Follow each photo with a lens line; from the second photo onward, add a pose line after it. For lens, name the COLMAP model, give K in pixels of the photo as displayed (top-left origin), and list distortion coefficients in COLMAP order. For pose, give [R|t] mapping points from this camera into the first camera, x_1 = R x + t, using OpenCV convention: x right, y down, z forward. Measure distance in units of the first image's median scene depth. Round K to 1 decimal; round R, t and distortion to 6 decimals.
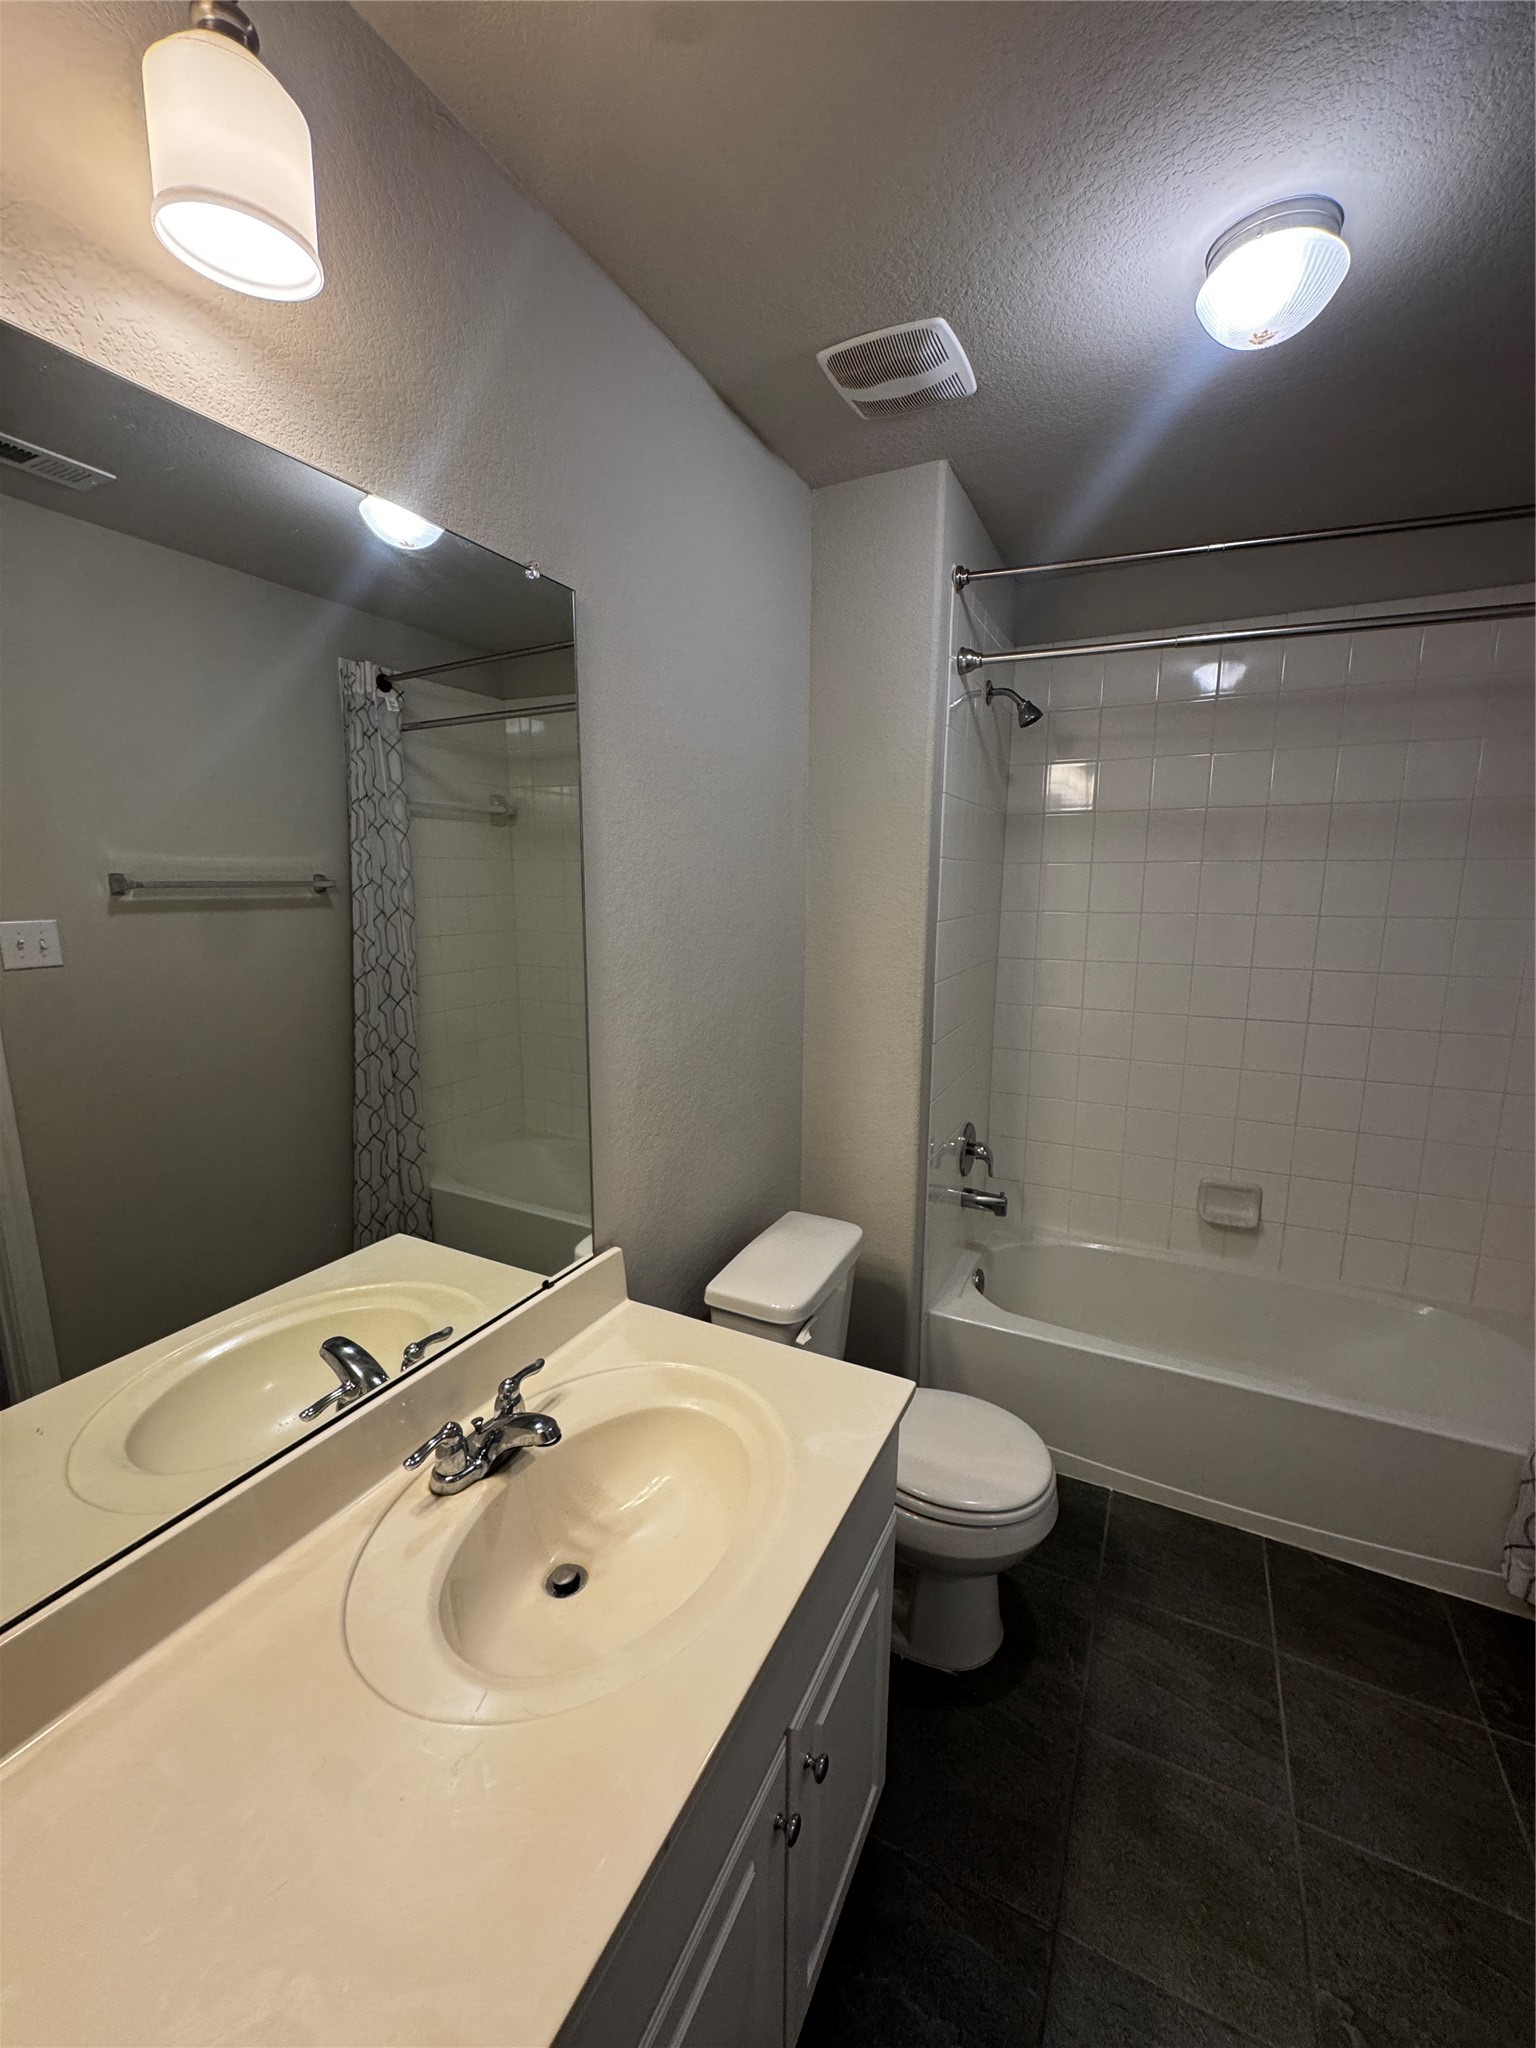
lens RADIAL K [[820.3, 0, 769.7], [0, 820.3, 1024.7], [0, 0, 1]] dist [-0.004528, 0.000783]
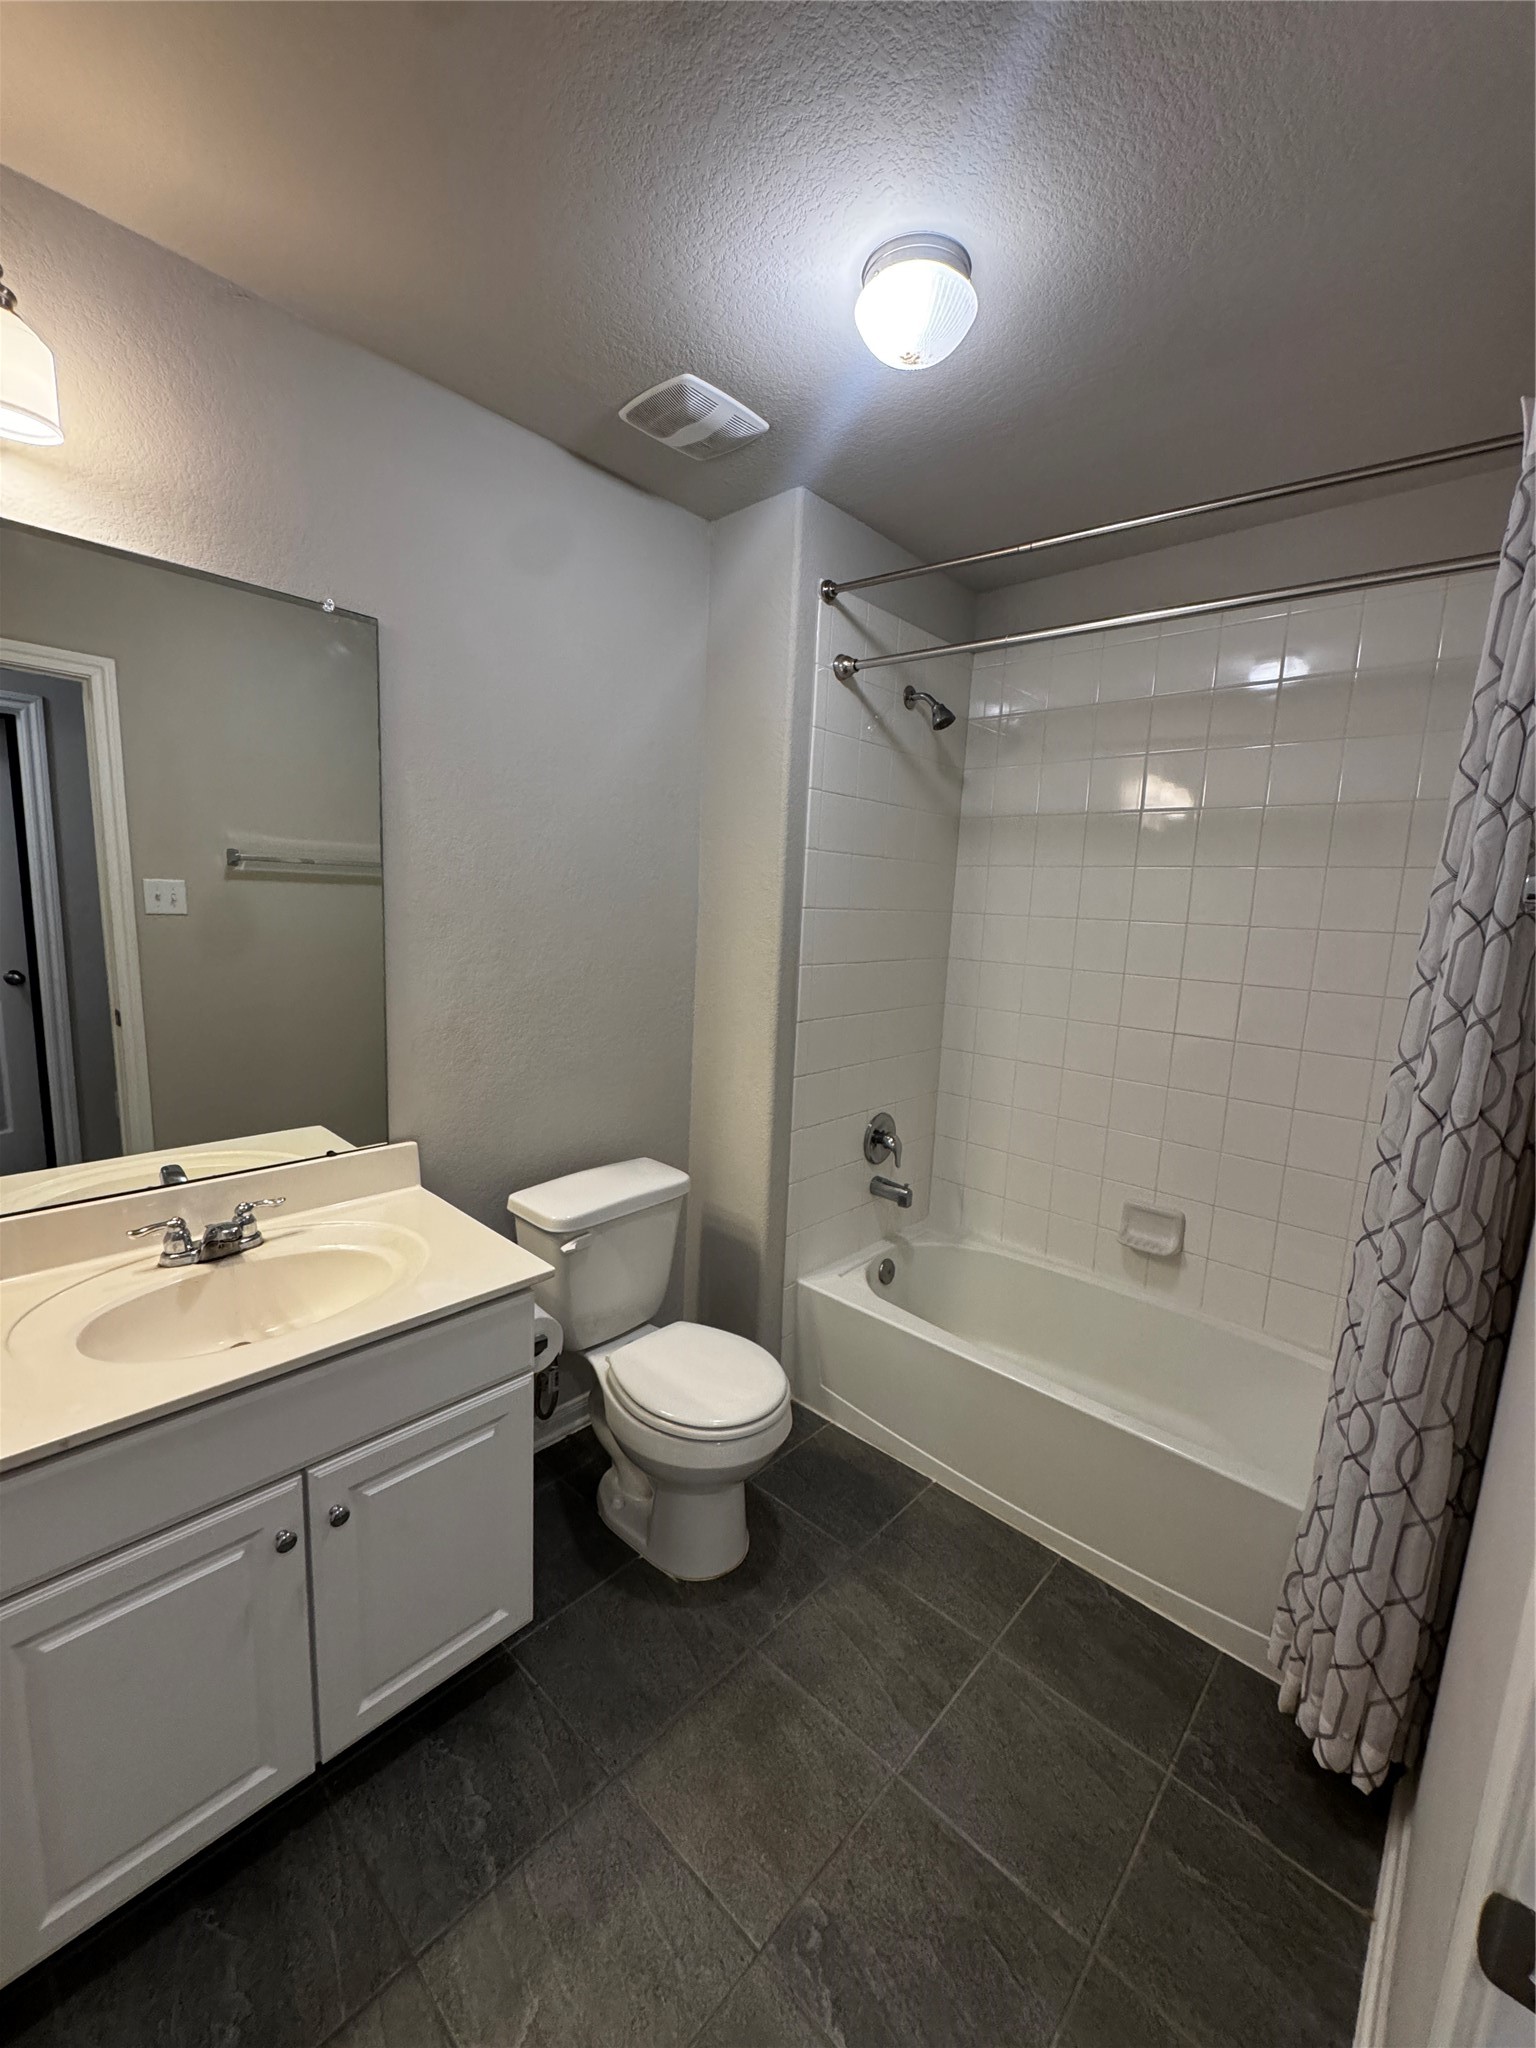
lens RADIAL K [[820.3, 0, 767.9], [0, 820.3, 1024.5], [0, 0, 1]] dist [-0.004528, 0.000783]
pose [[0.960554, 0.081145, -0.265991, 0.472205], [-0.088819, 0.995904, -0.016929, 0.050248], [0.263528, 0.039887, 0.963827, -0.042479]]
